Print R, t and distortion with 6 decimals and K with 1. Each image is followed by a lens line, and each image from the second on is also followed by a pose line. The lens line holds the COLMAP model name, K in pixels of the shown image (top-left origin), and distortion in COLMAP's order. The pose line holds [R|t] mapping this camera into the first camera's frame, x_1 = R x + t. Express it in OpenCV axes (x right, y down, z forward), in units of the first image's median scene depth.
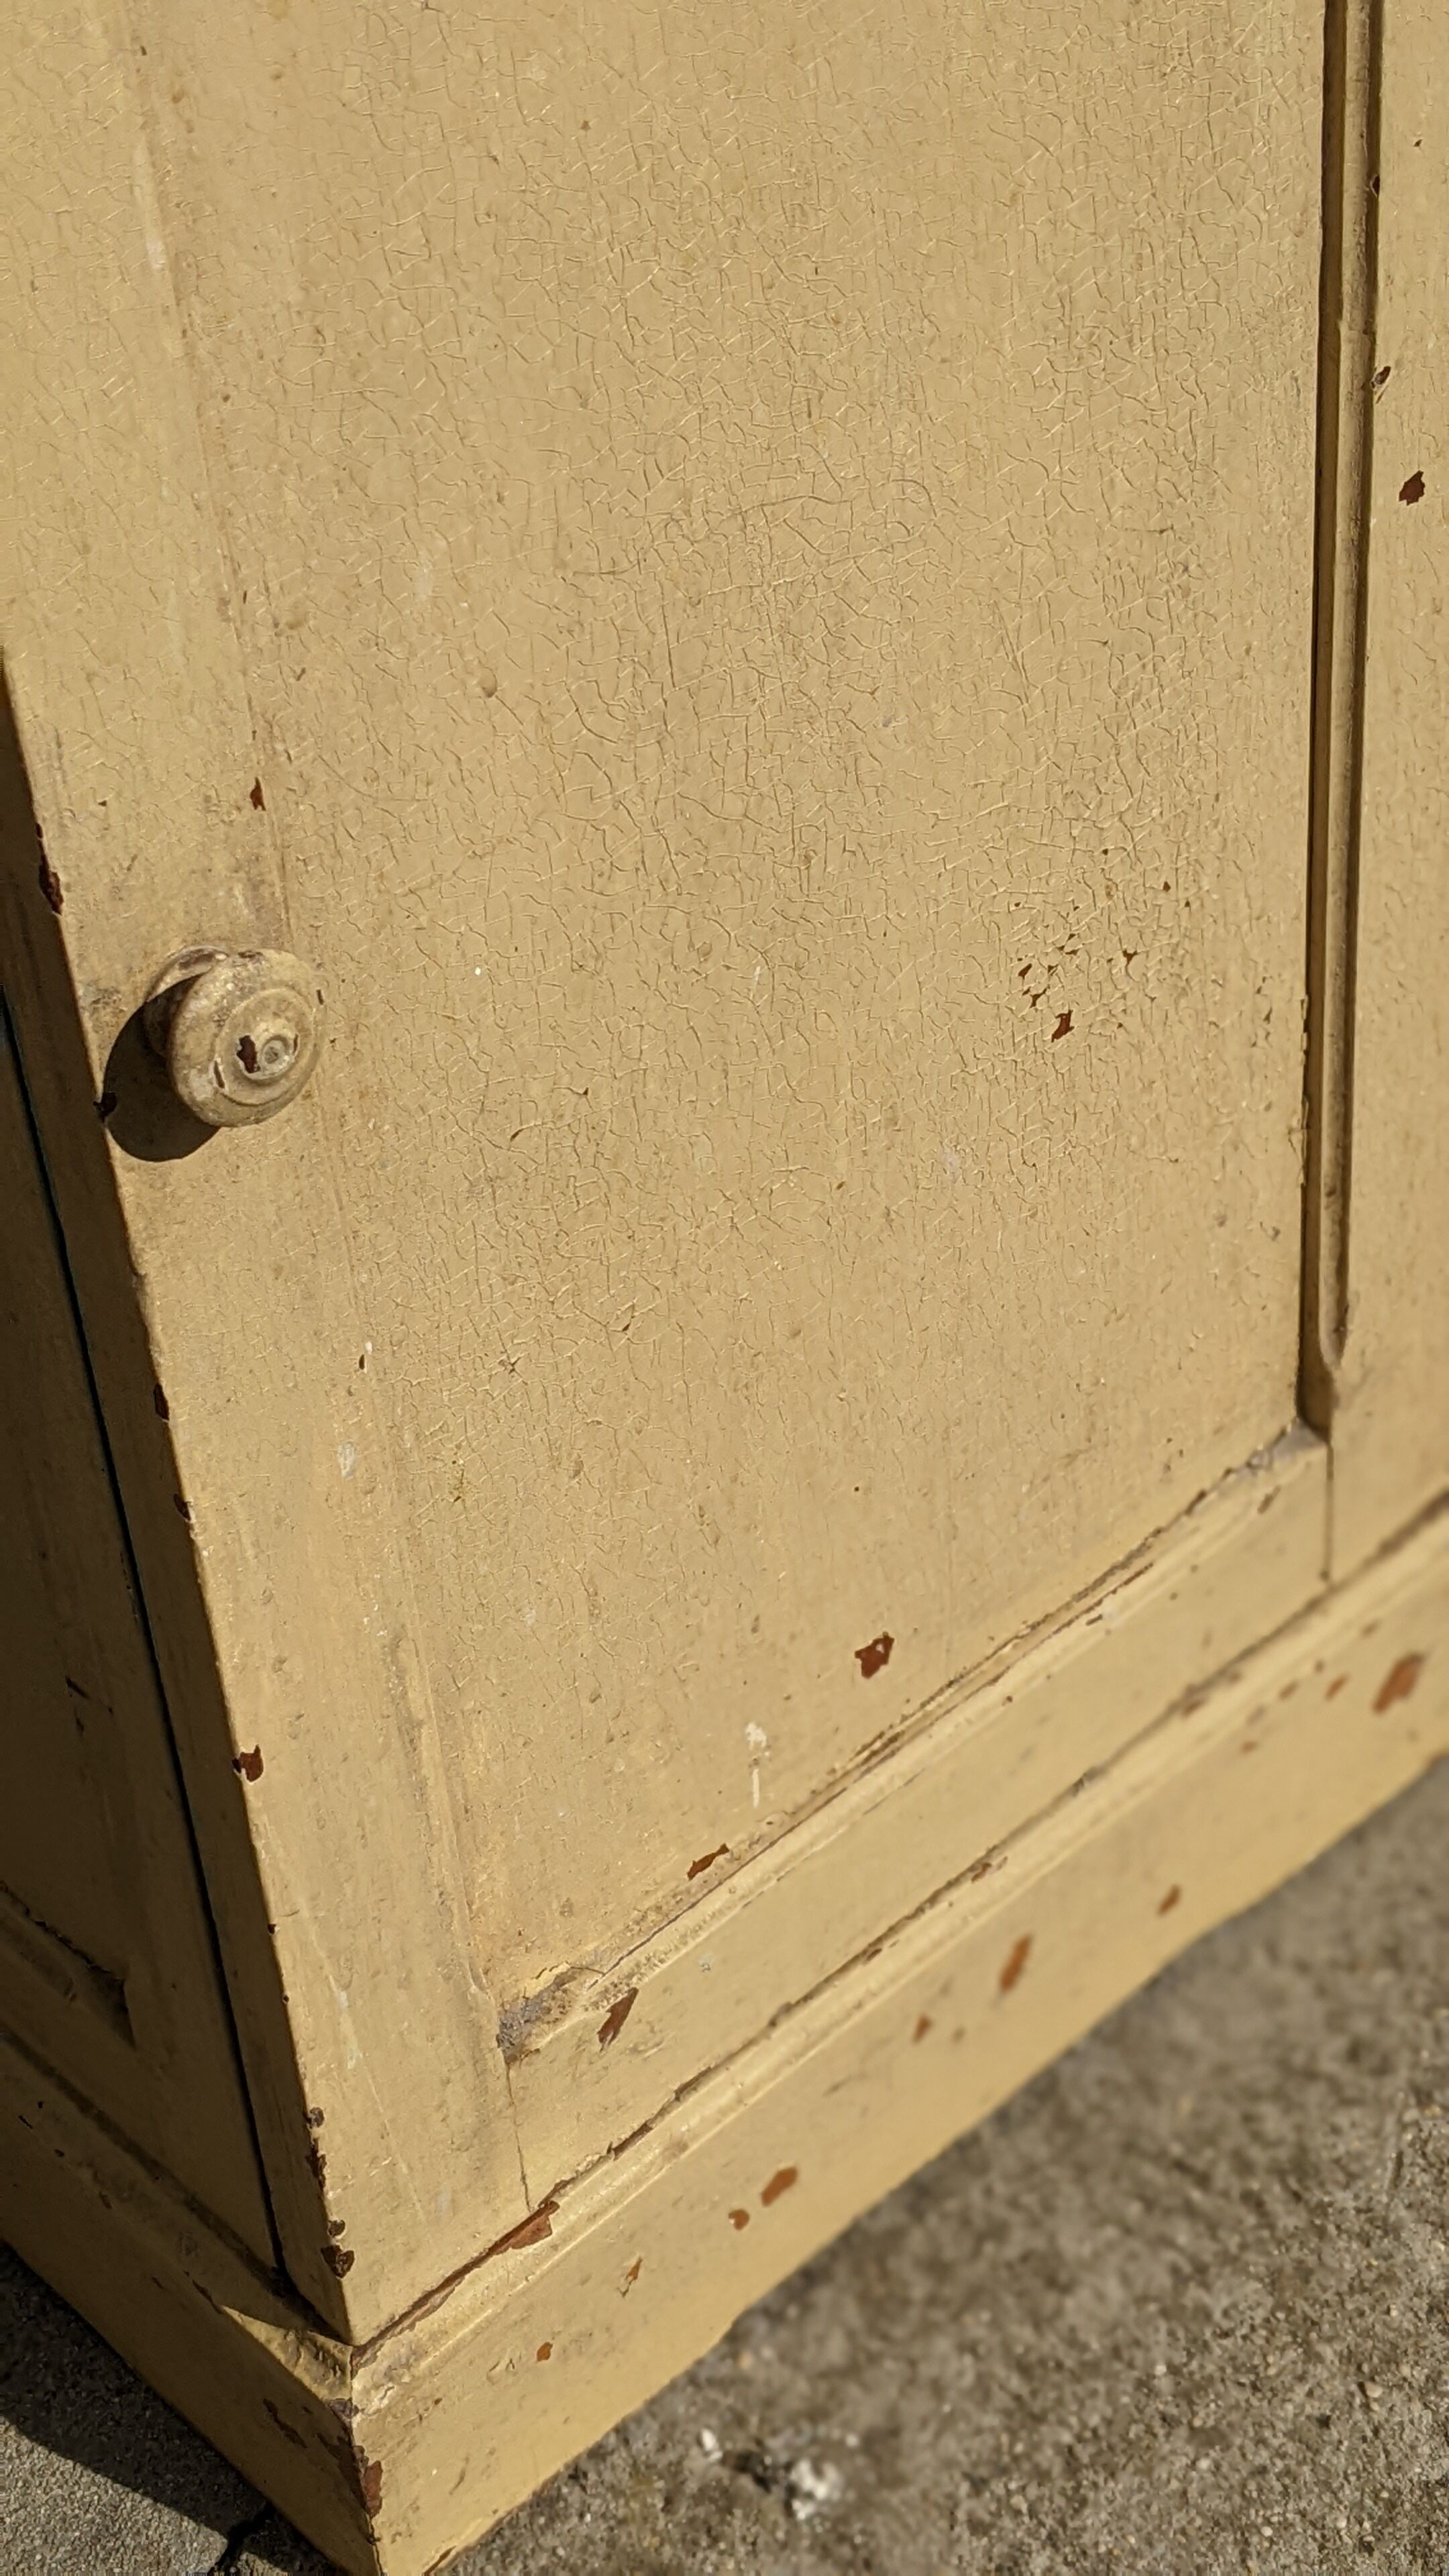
lens RADIAL K [[3962.5, 0, 696.4], [0, 3962.5, 1277.8], [0, 0, 1]] dist [0.247322, -0.822514]
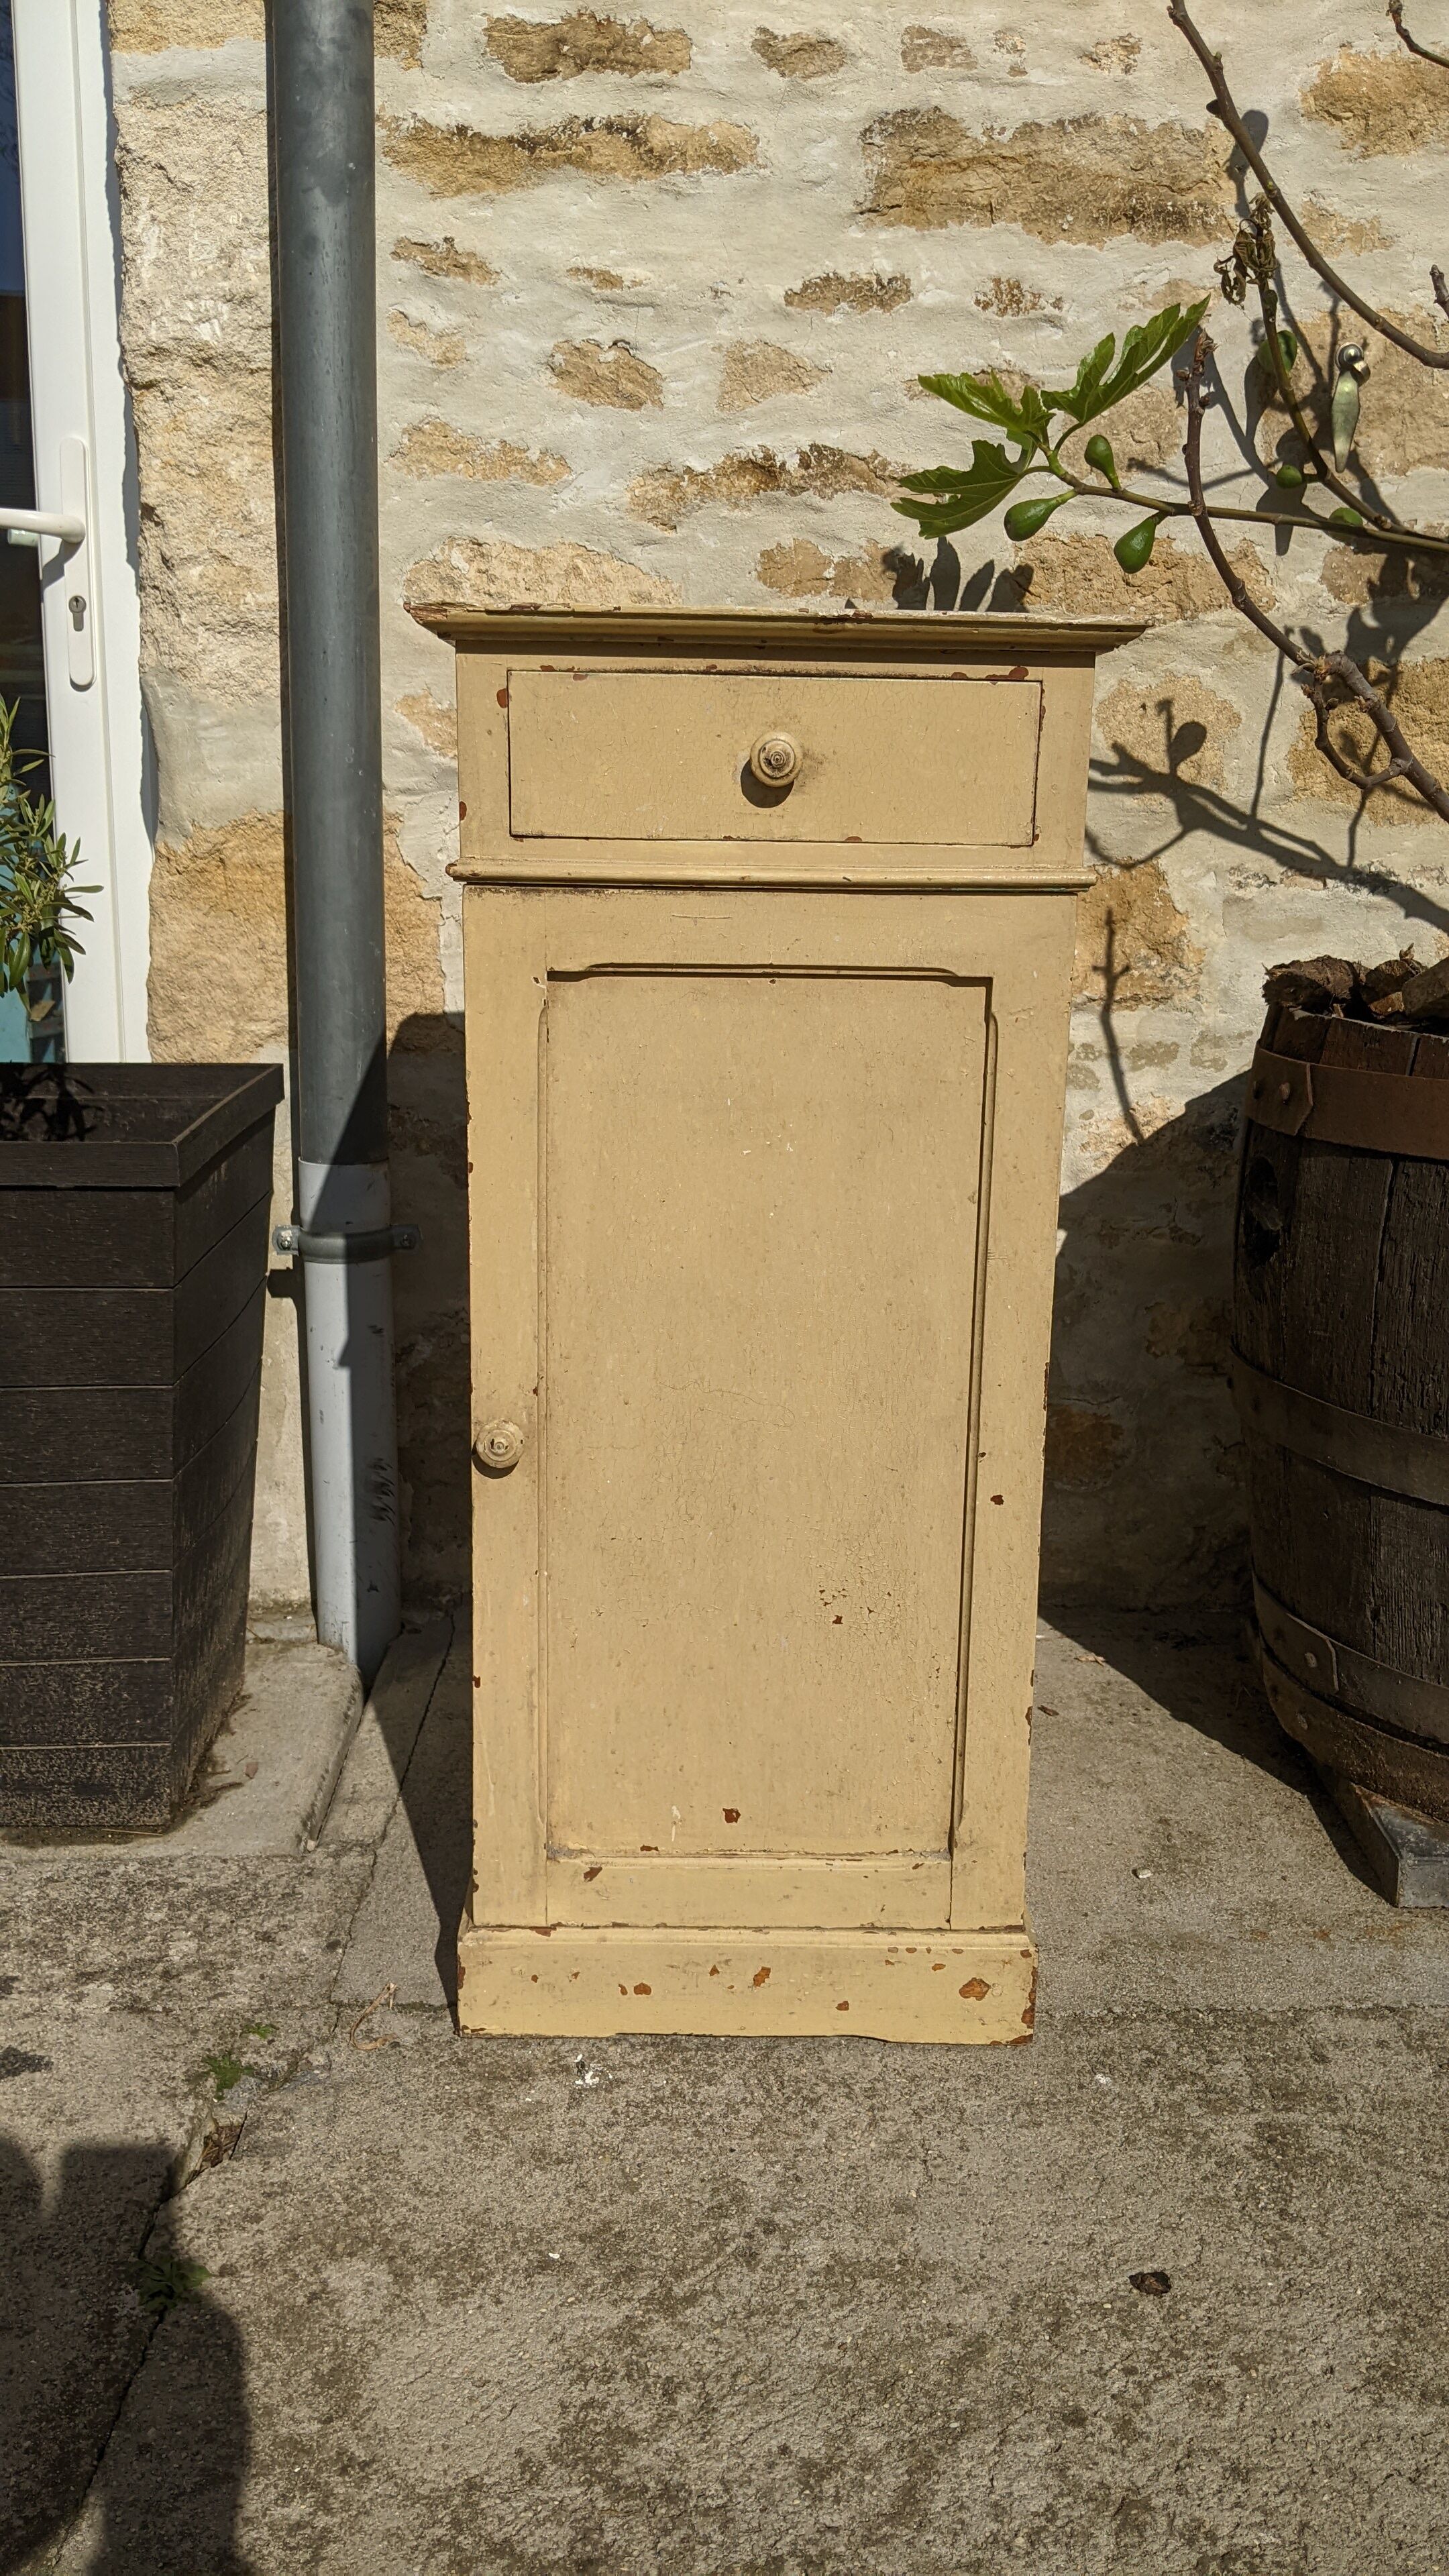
lens RADIAL K [[1999.0, 0, 740.7], [0, 1999.0, 1314.1], [0, 0, 1]] dist [0.061971, -0.105045]
pose [[0.742320, 0.255104, -0.619583, 0.865567], [-0.478951, 0.848675, -0.224401, 0.109447], [0.468579, 0.463327, 0.752171, -0.279015]]
